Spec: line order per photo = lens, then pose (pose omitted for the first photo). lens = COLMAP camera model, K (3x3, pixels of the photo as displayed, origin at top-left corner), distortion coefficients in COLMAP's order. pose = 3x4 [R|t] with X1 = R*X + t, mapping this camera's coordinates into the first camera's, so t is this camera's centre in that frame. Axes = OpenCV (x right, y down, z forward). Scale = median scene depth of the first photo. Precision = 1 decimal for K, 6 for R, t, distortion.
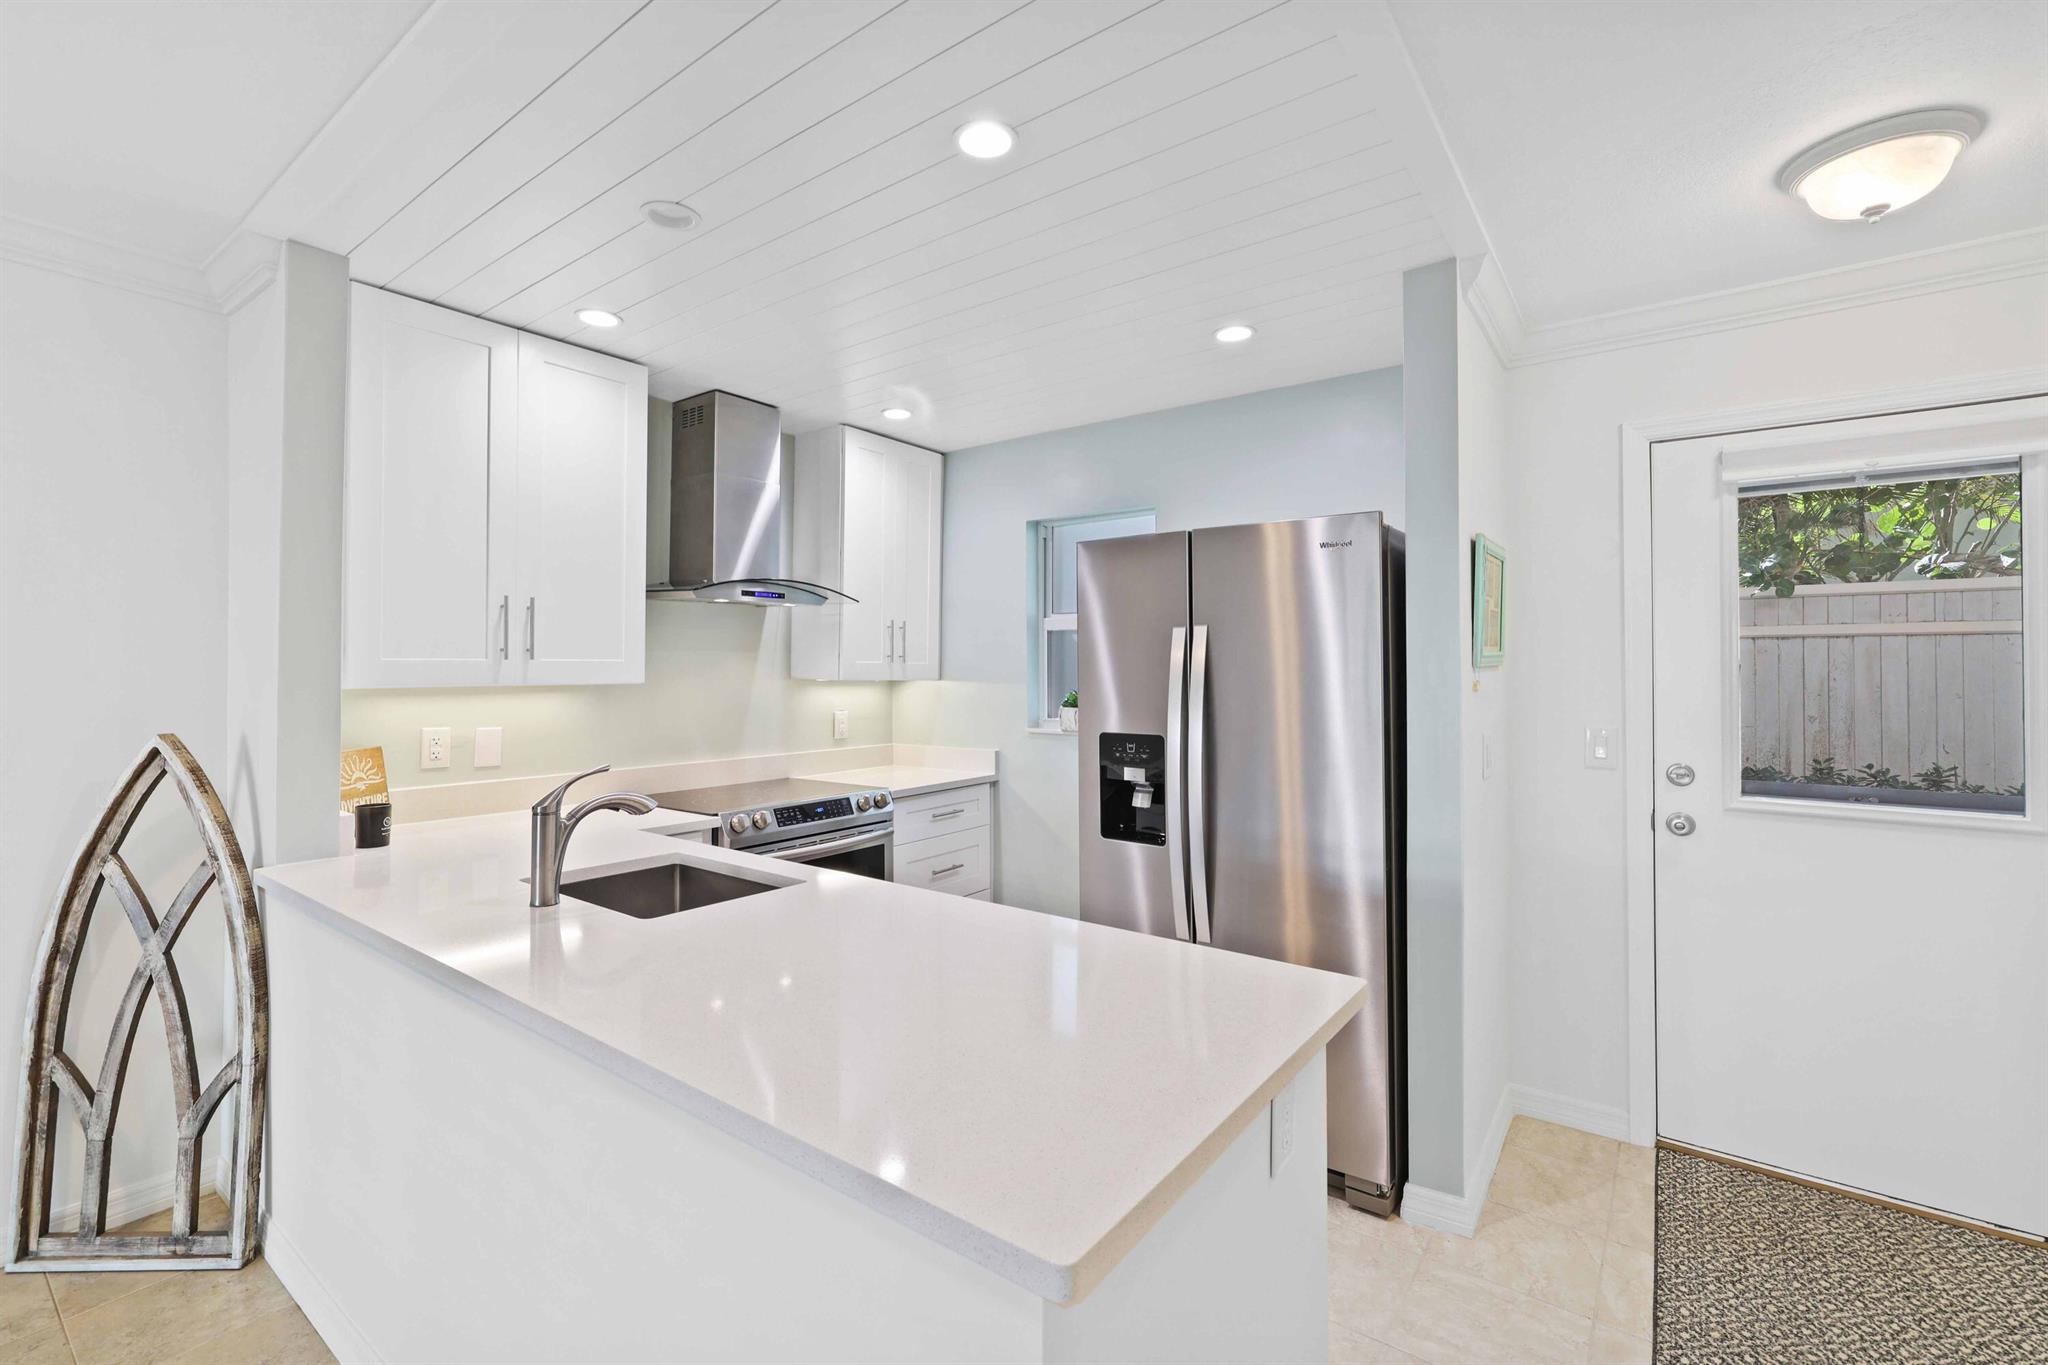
lens RADIAL K [[871.1, 0, 1028.9], [0, 871.1, 652.9], [0, 0, 1]] dist [0.001681, 0.000450]
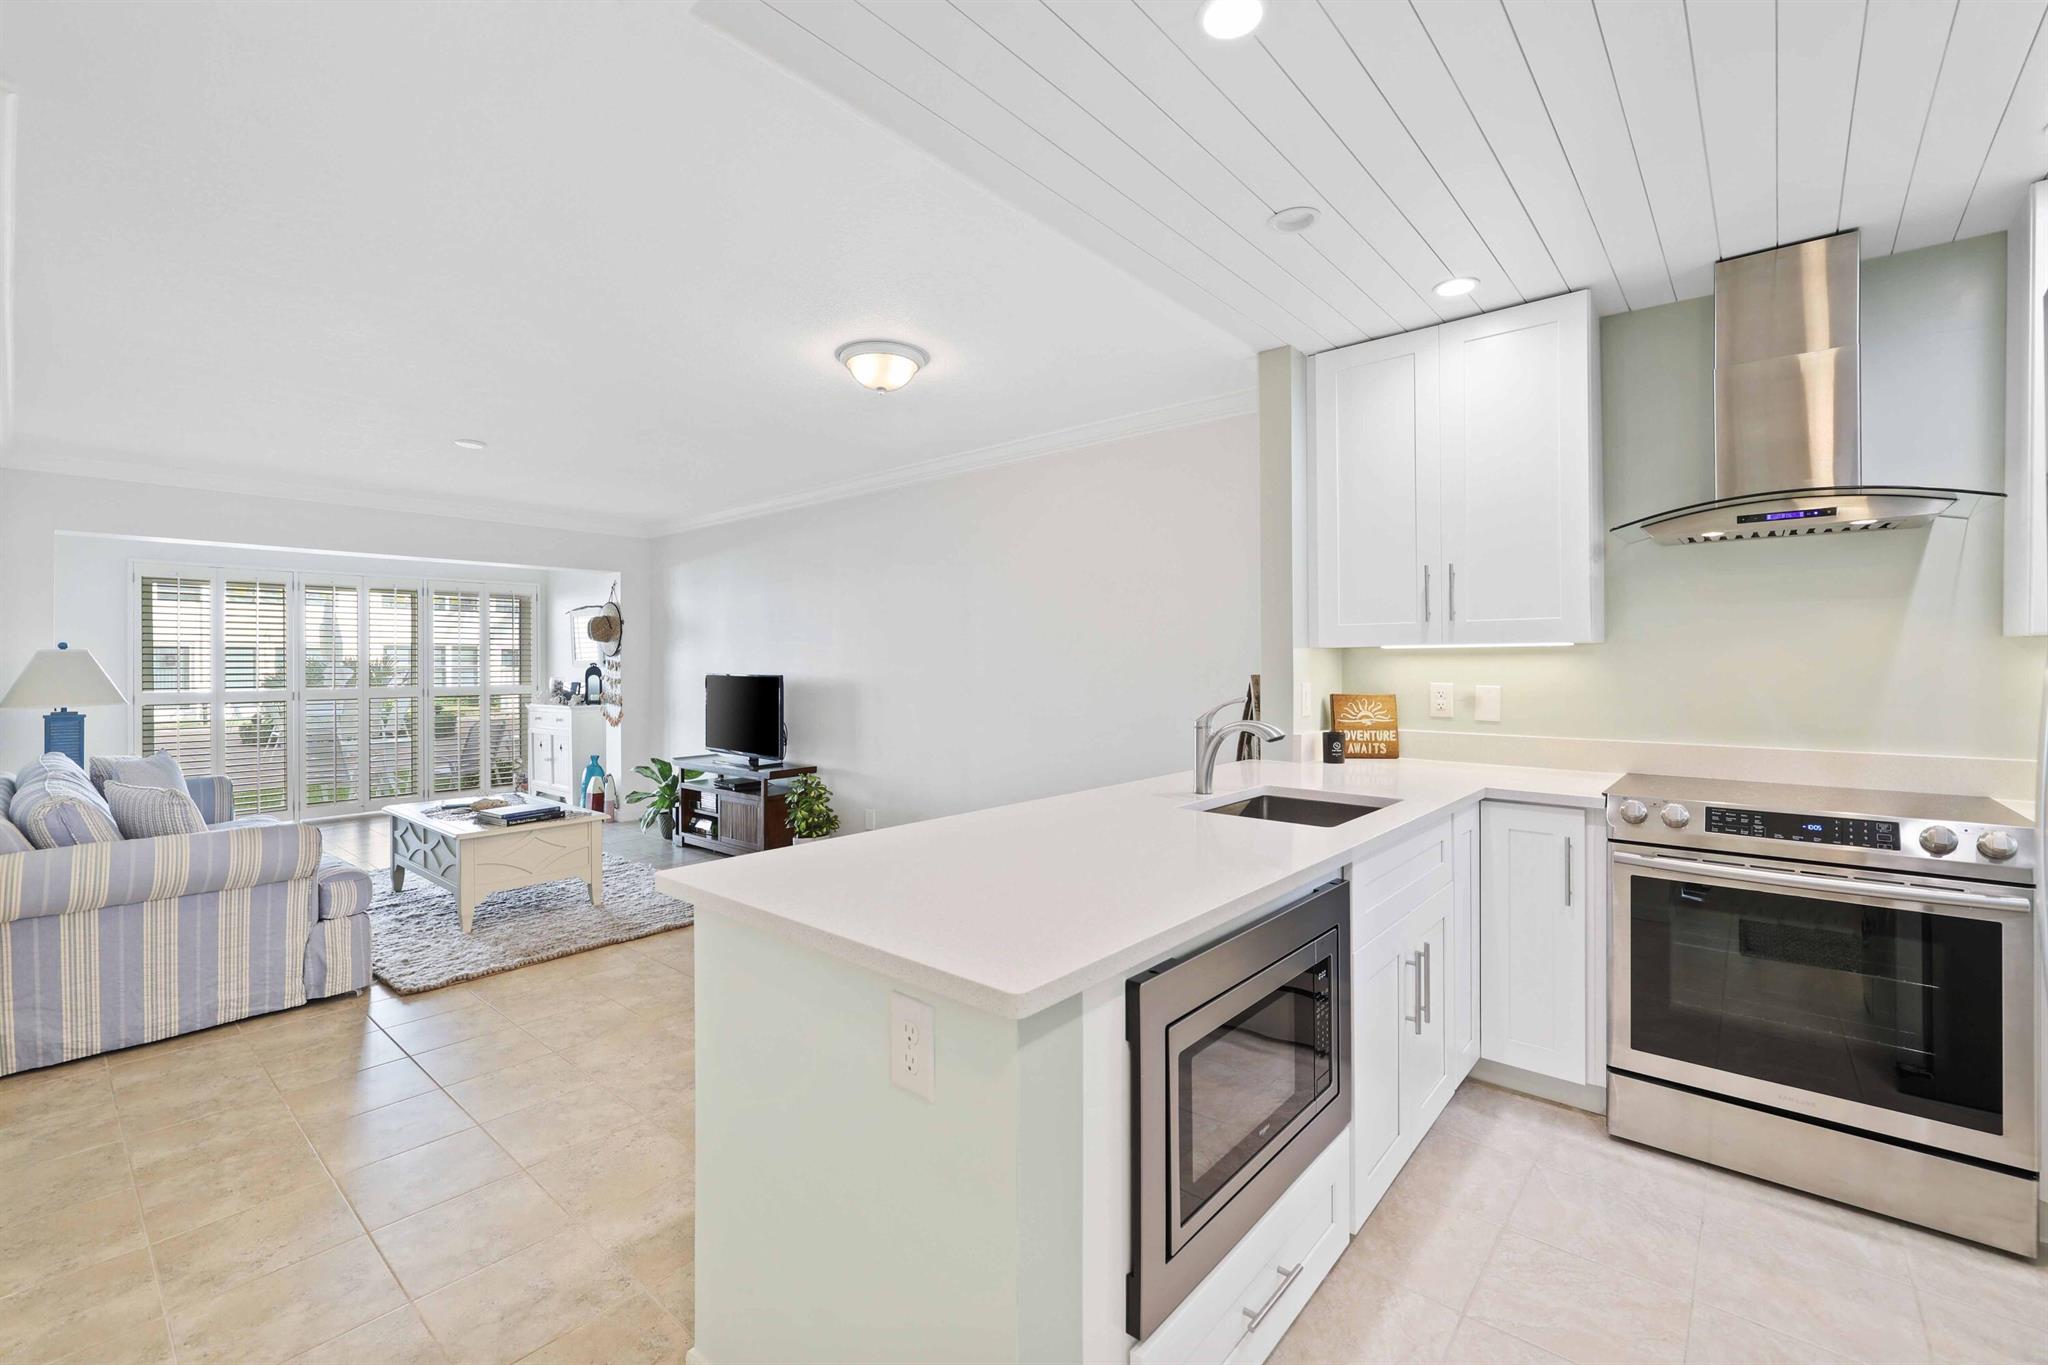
lens RADIAL K [[871.1, 0, 1022.5], [0, 871.1, 668.1], [0, 0, 1]] dist [0.001681, 0.000450]
pose [[-0.075584, 0.002906, -0.997135, 0.570888], [0.020021, 0.999799, 0.001396, 0.055106], [0.996938, -0.019858, -0.075627, 0.550267]]
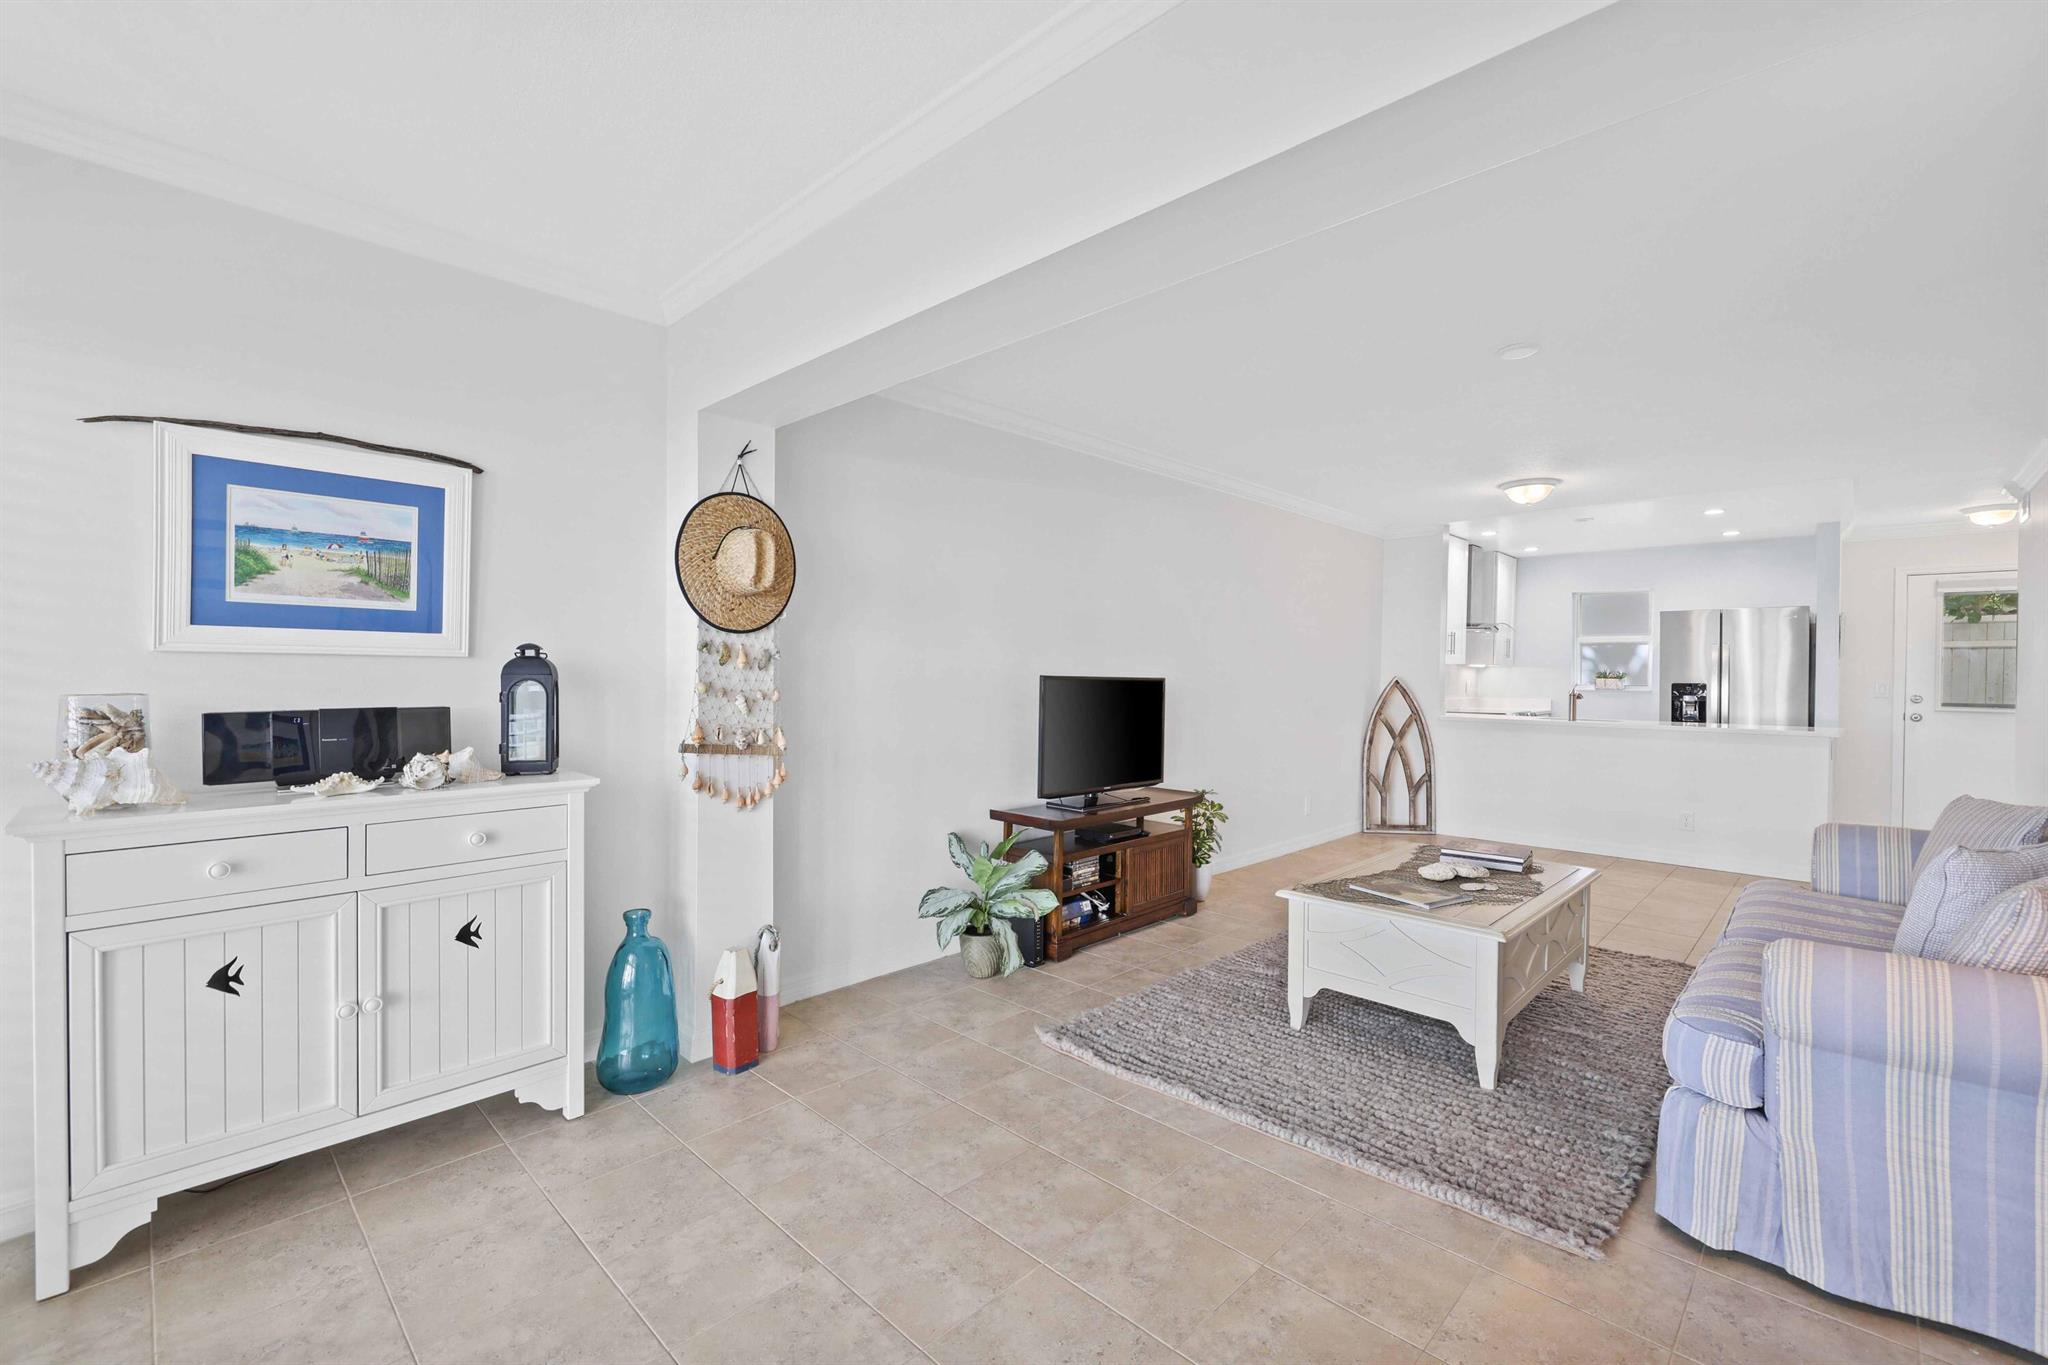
lens RADIAL K [[871.1, 0, 1024.9], [0, 871.1, 677.3], [0, 0, 1]] dist [0.001681, 0.000450]
pose [[0.992171, 0.008389, -0.124602, -1.664859], [-0.005556, 0.999719, 0.023063, 0.024585], [0.124760, -0.022190, 0.991939, -2.034821]]
